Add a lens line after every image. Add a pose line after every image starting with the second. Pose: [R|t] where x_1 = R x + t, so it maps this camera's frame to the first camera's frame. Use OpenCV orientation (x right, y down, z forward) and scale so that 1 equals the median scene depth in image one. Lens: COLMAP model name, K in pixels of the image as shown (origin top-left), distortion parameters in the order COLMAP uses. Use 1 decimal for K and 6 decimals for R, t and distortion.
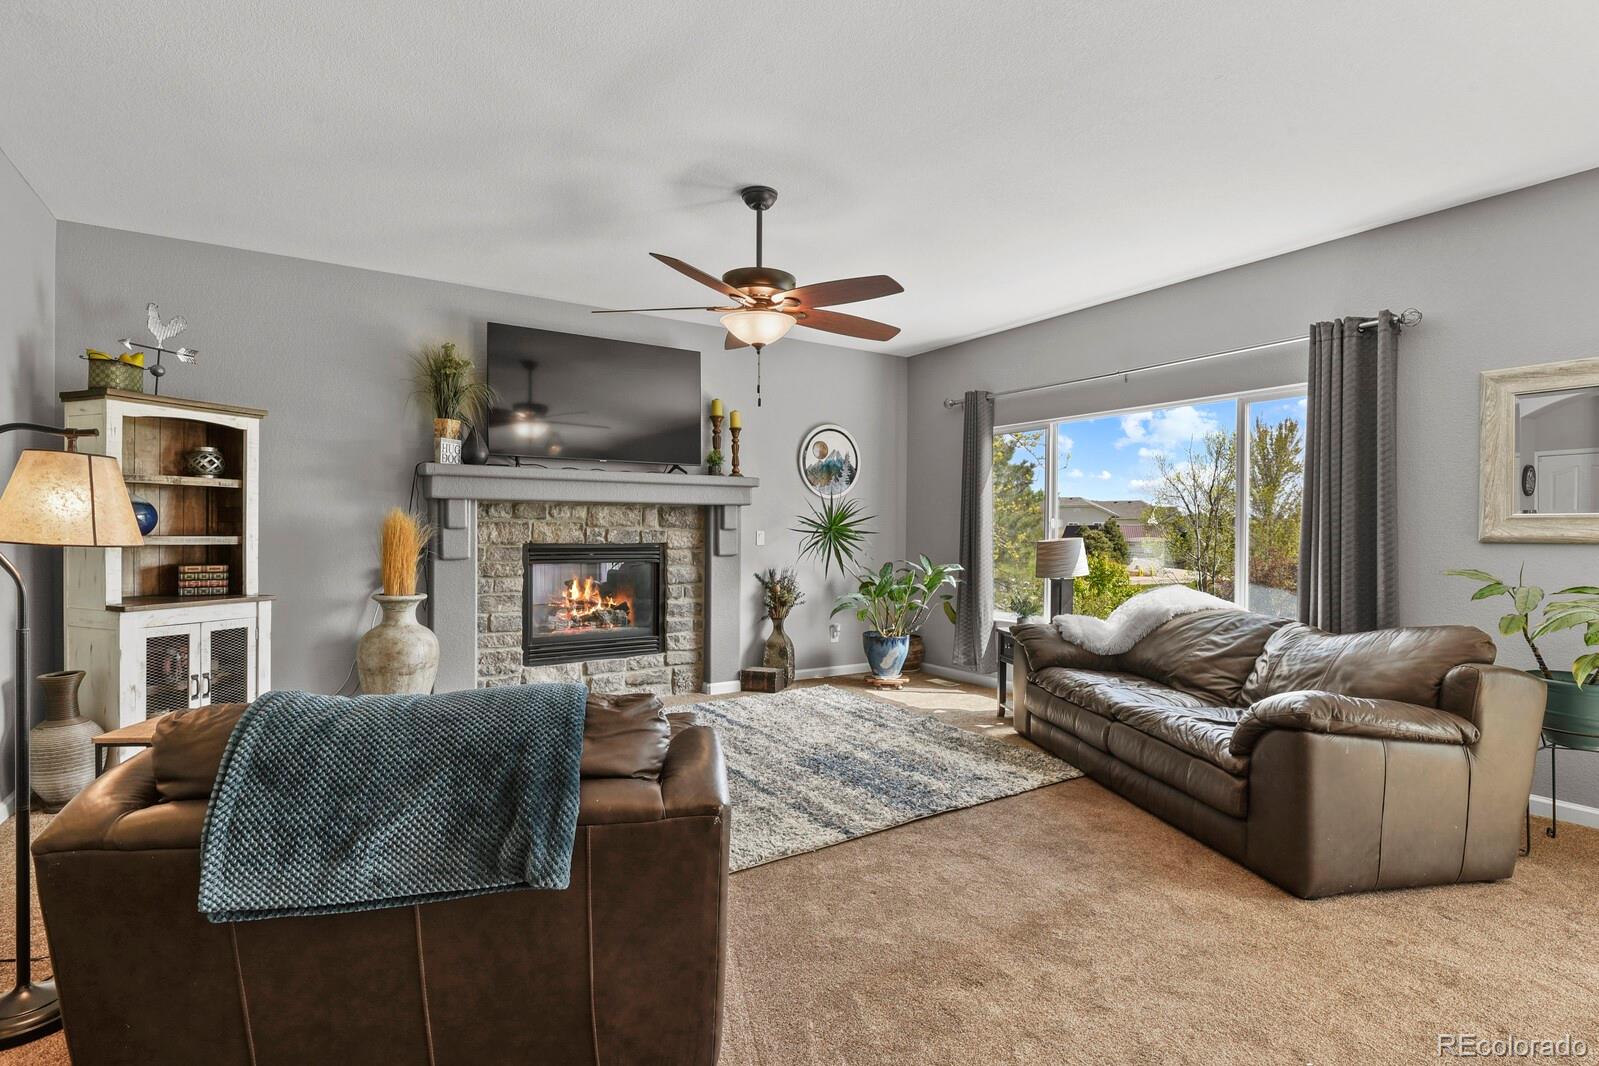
lens RADIAL K [[772.6, 0, 816.7], [0, 772.6, 544.2], [0, 0, 1]] dist [-0.000987, -0.004613]
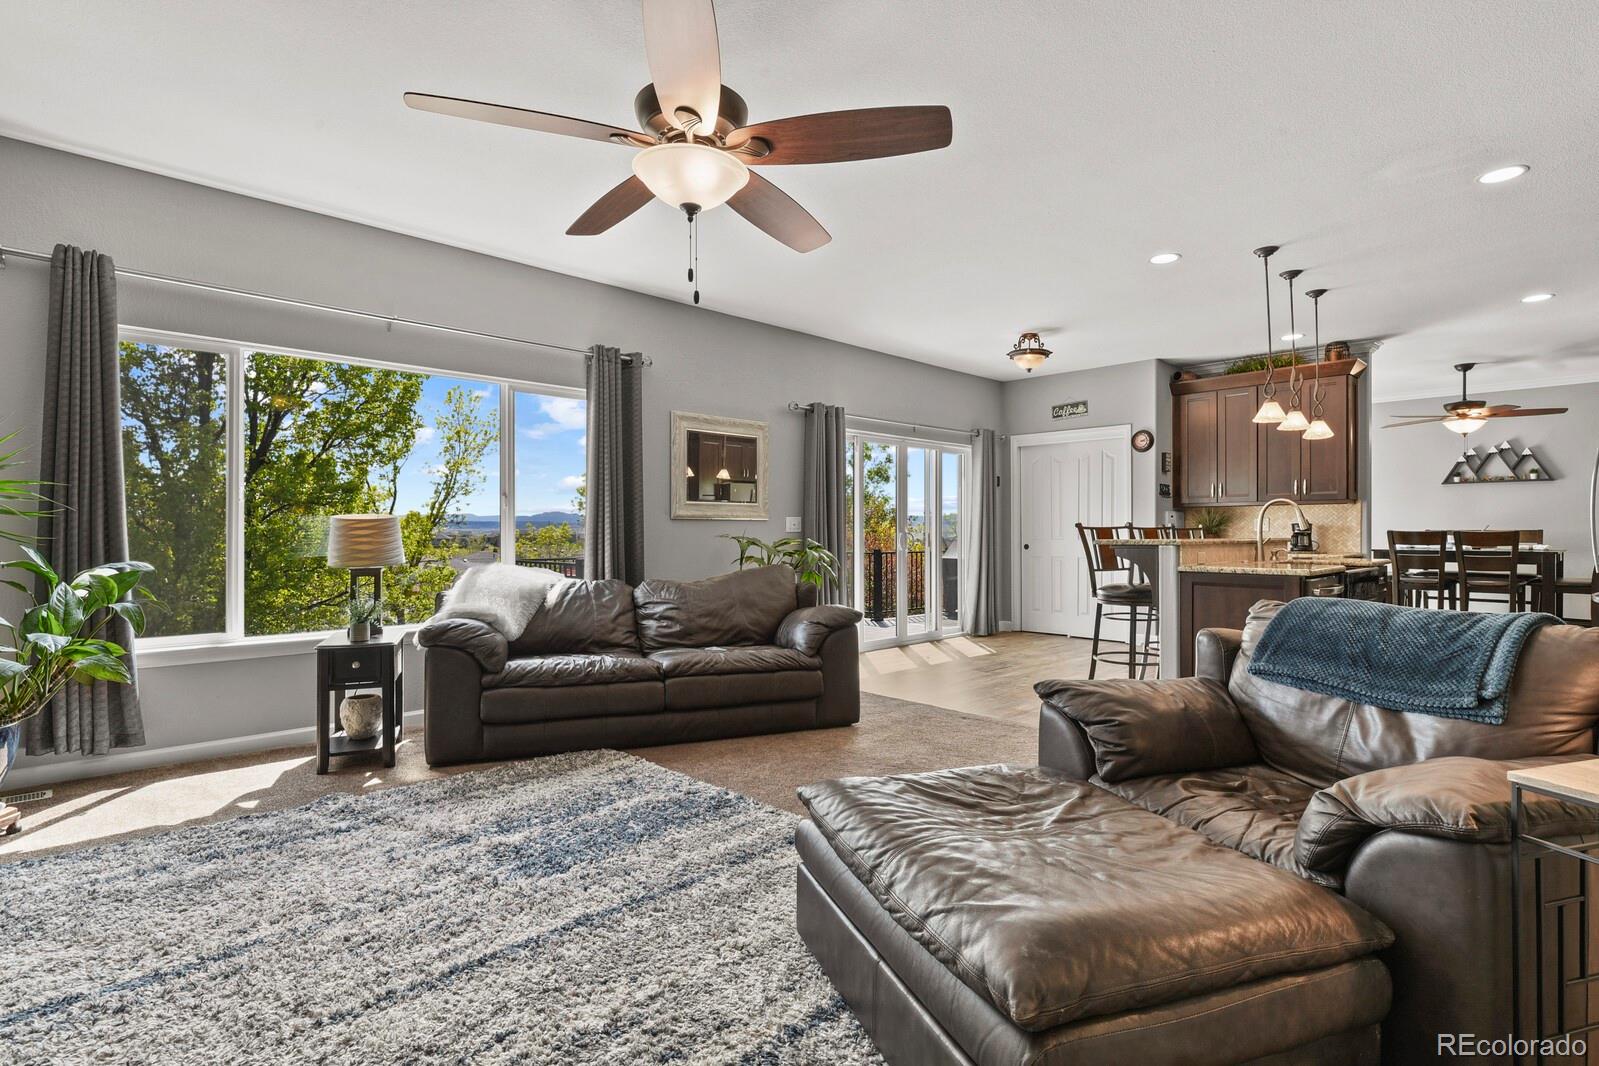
lens RADIAL K [[772.6, 0, 813.2], [0, 772.6, 524.4], [0, 0, 1]] dist [-0.000987, -0.004613]
pose [[-0.195660, 0.004028, 0.980663, -0.489546], [0.015403, 0.999881, -0.001034, 0.009503], [-0.980551, 0.014903, -0.195699, 0.676251]]
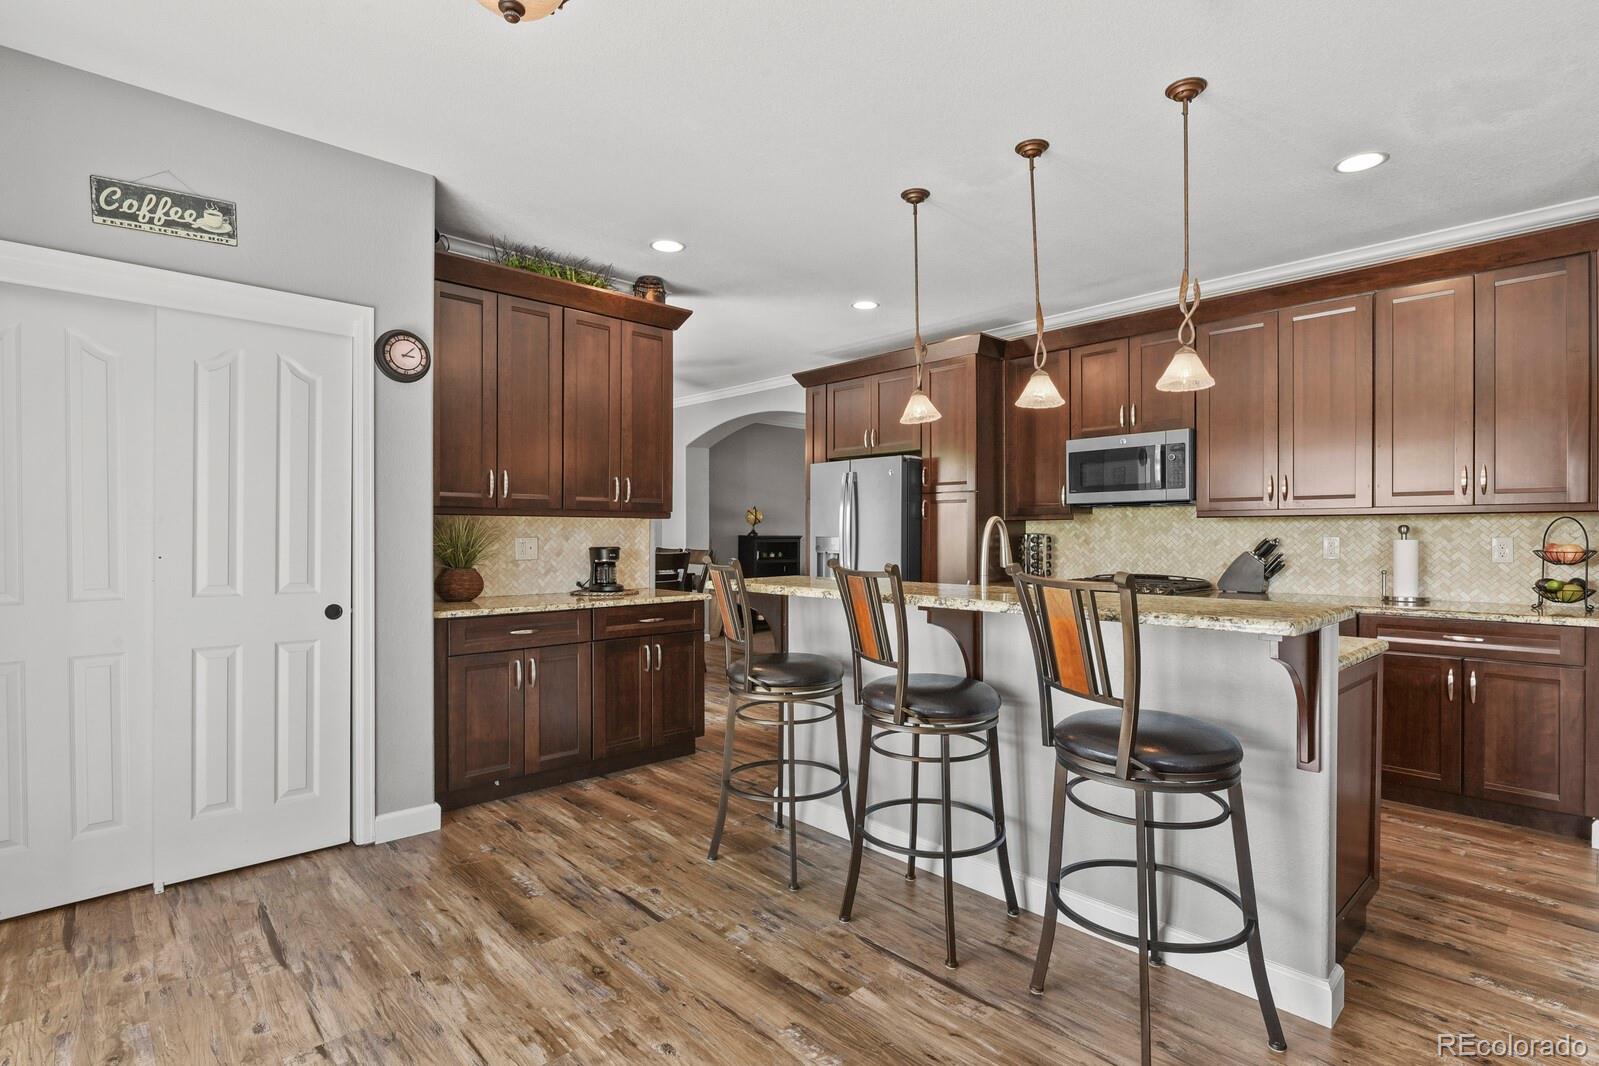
lens RADIAL K [[772.6, 0, 808.1], [0, 772.6, 534.5], [0, 0, 1]] dist [-0.000987, -0.004613]
pose [[-0.983121, -0.006965, -0.182824, 0.582469], [-0.009596, 0.999863, 0.013512, -0.007358], [0.182705, 0.015039, -0.983053, 0.457303]]
